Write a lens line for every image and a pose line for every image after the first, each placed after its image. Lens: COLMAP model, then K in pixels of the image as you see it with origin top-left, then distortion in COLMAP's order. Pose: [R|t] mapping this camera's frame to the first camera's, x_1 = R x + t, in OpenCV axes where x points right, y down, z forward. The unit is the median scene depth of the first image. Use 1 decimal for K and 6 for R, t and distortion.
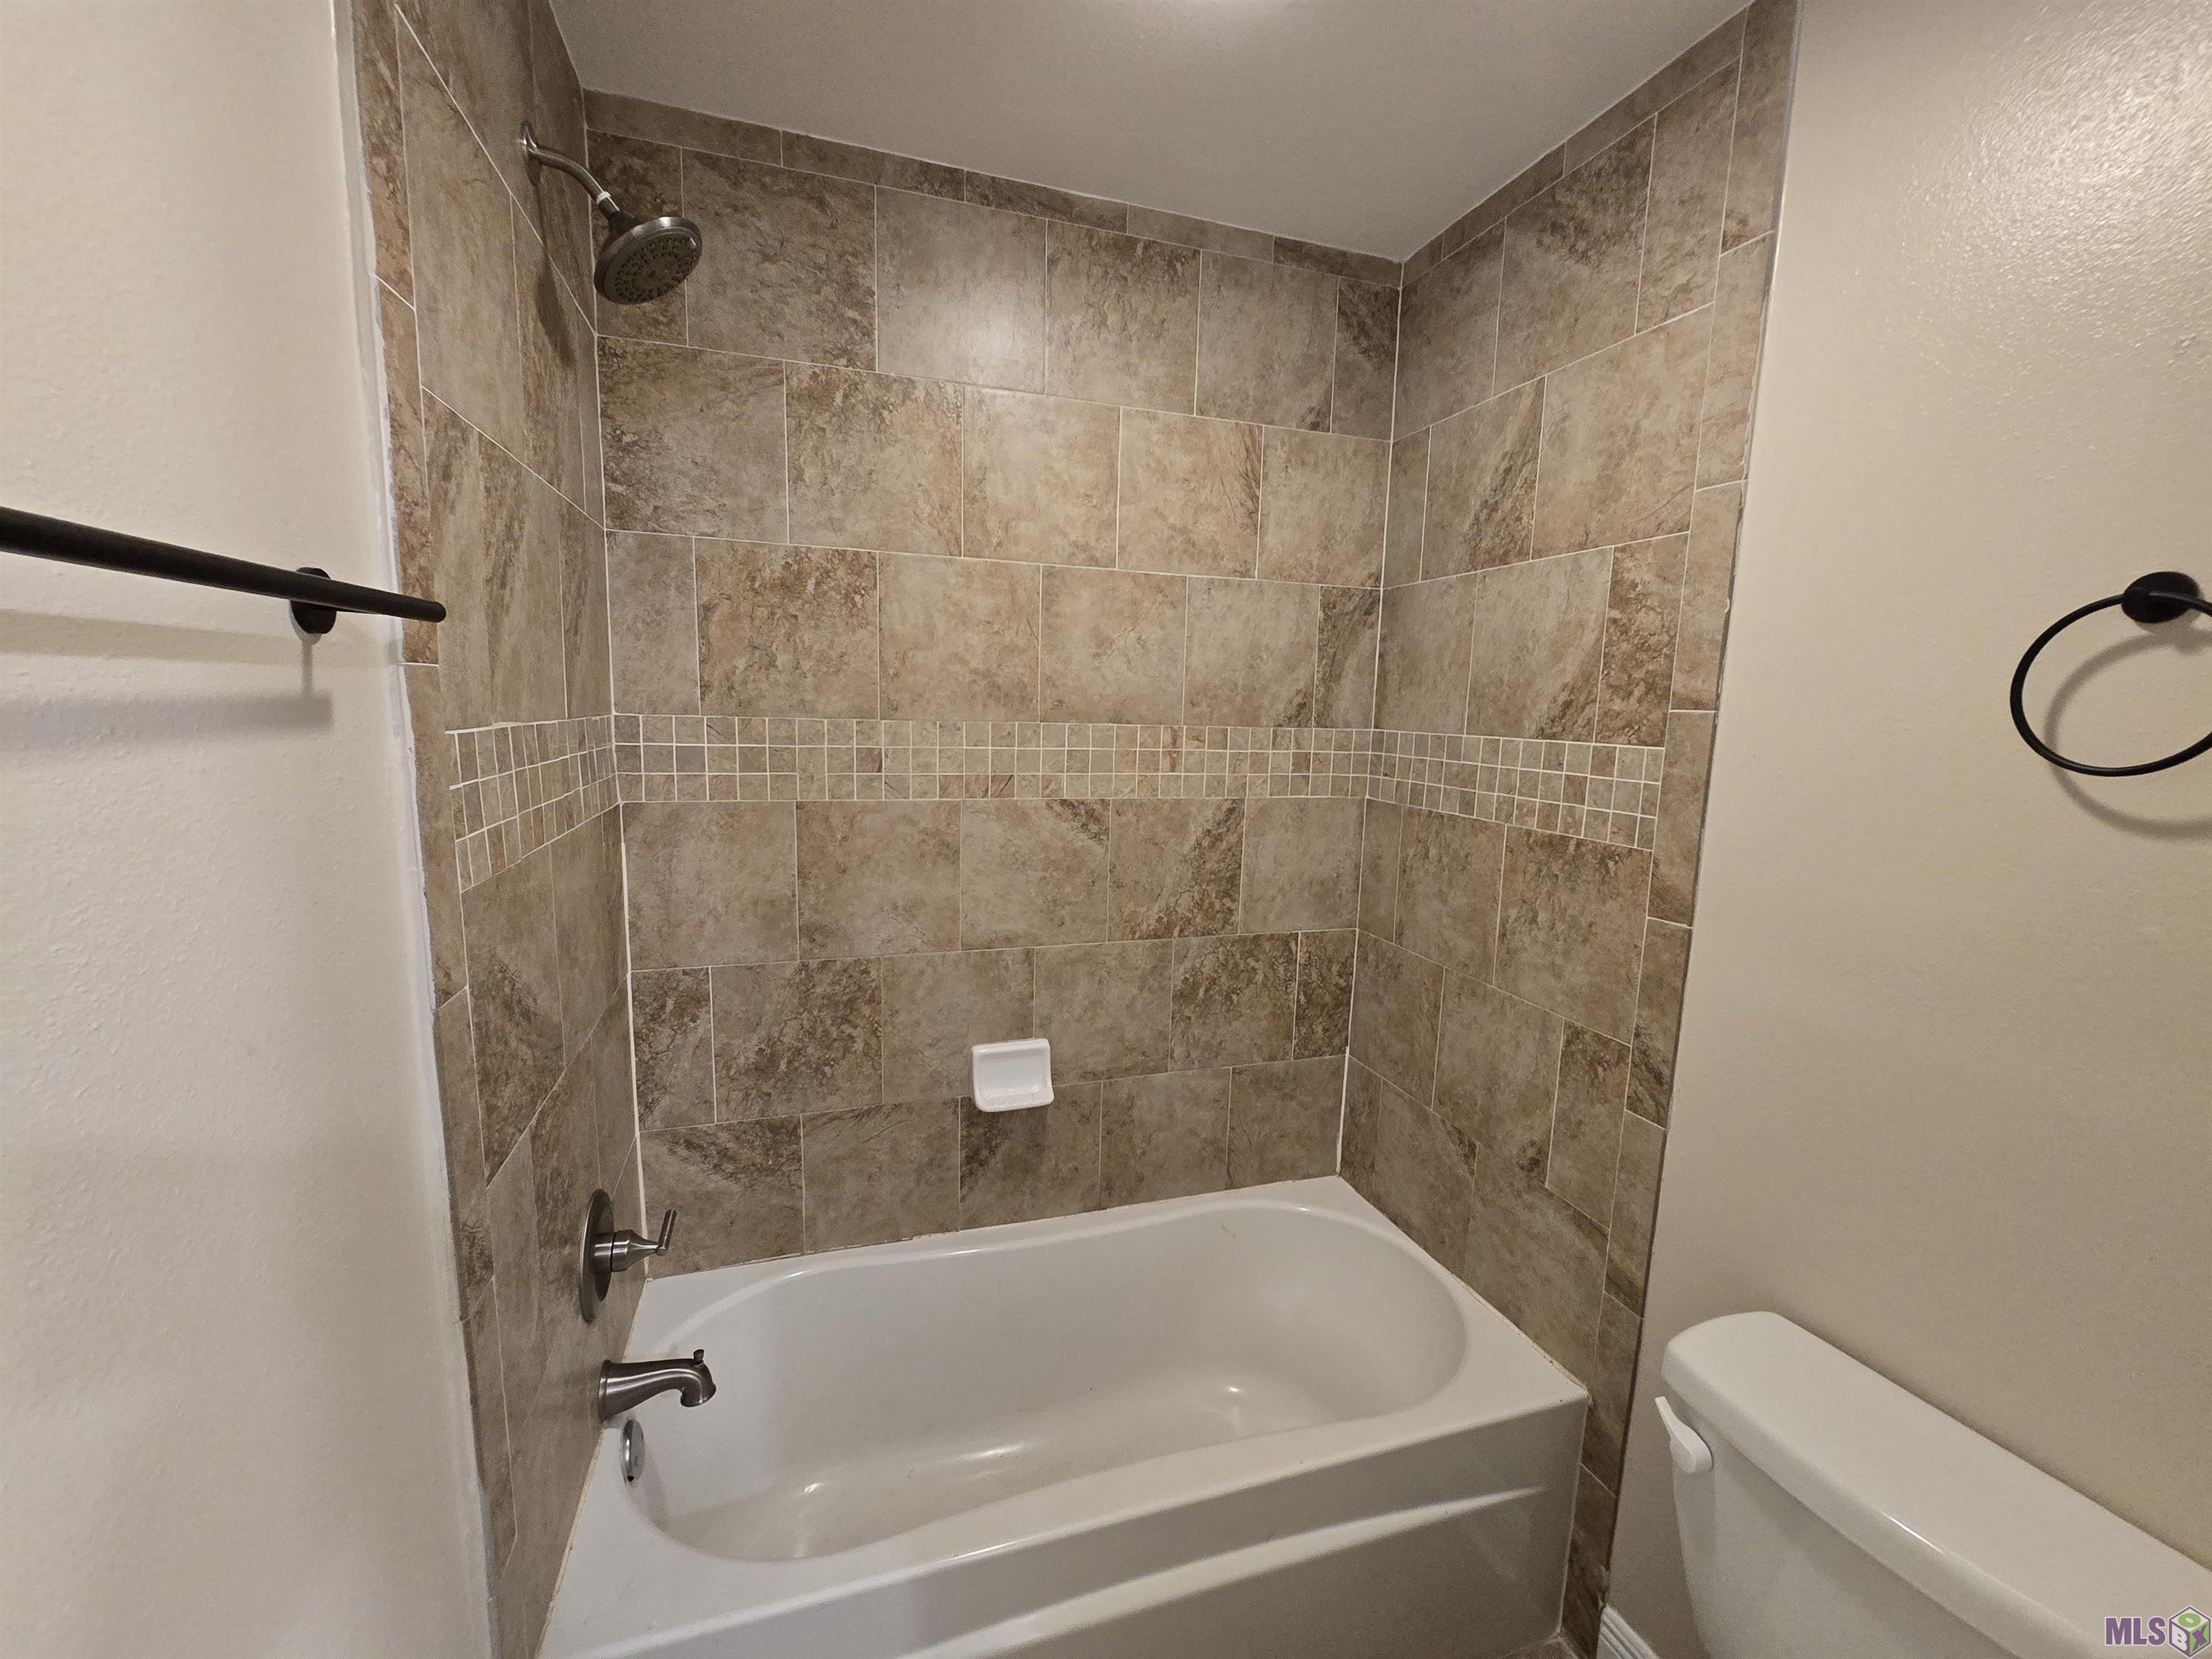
lens RADIAL K [[904.8, 0, 1099.4], [0, 904.8, 826.9], [0, 0, 1]] dist [-0.005001, 0.000710]
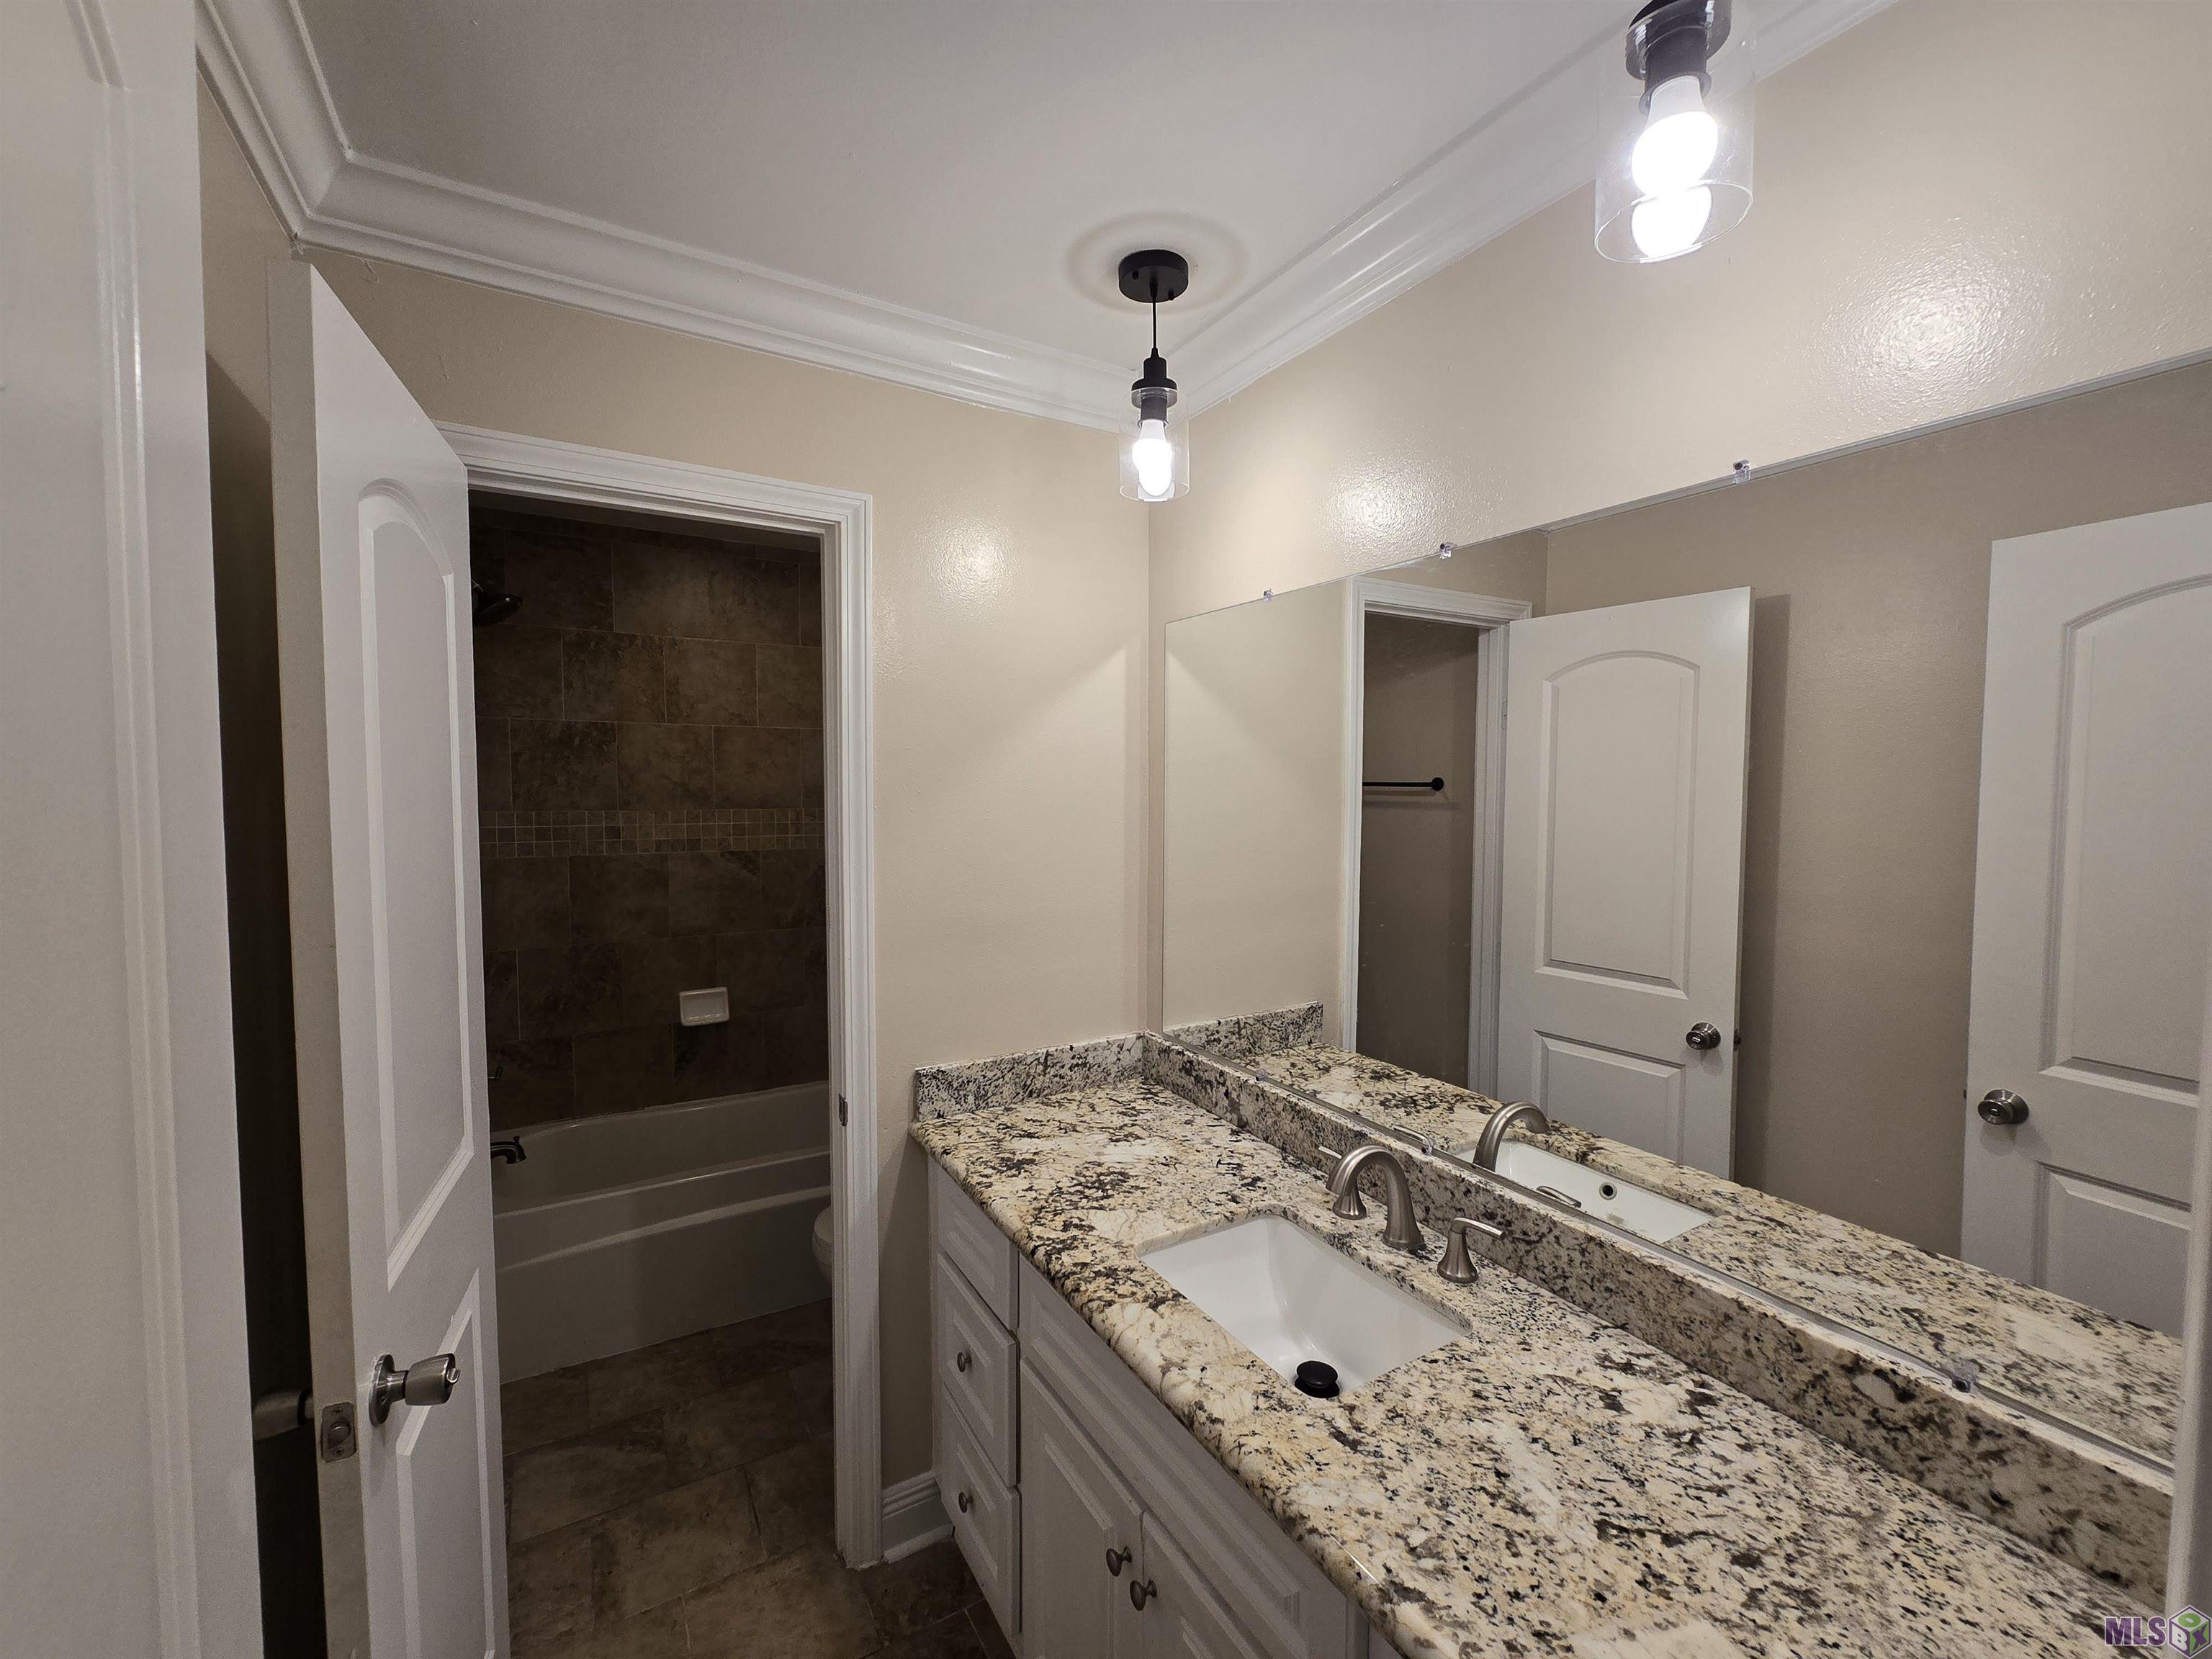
lens RADIAL K [[904.8, 0, 1110.5], [0, 904.8, 828.0], [0, 0, 1]] dist [-0.005001, 0.000710]
pose [[0.972077, -0.038515, 0.231478, 0.300919], [0.061373, 0.993831, -0.092372, 0.147080], [-0.226493, 0.104000, 0.968445, -0.997968]]
